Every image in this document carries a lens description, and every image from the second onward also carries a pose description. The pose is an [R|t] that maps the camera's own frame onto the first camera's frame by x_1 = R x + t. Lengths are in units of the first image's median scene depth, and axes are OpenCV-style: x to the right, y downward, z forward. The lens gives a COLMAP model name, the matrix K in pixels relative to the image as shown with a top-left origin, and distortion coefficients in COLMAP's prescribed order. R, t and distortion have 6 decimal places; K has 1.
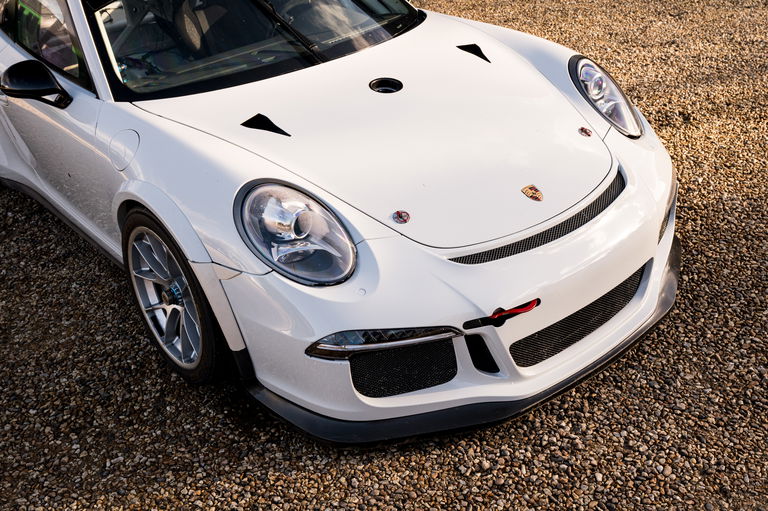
lens RADIAL K [[885.8, 0, 387.1], [0, 885.8, 254.4], [0, 0, 1]] dist [-0.000770, 0.000000]
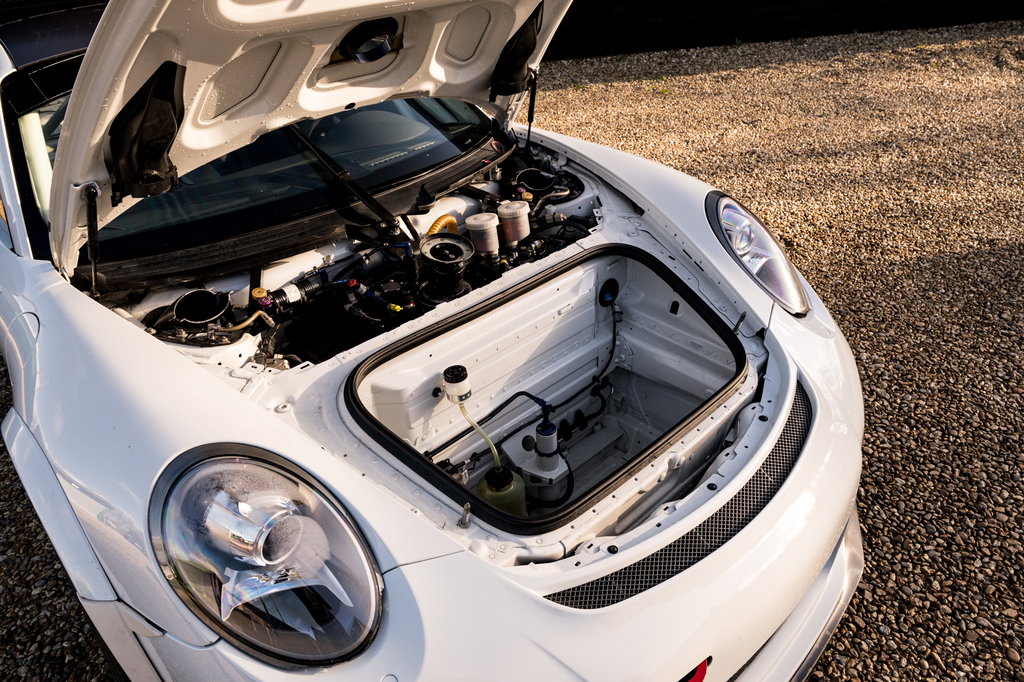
lens RADIAL K [[691.8, 0, 502.8], [0, 691.8, 342.6], [0, 0, 1]] dist [-0.004348, 0.002037]
pose [[0.998340, 0.001493, 0.057573, 0.010182], [-0.004980, 0.998158, 0.060467, -0.132785], [-0.057377, -0.060654, 0.996508, 0.436074]]
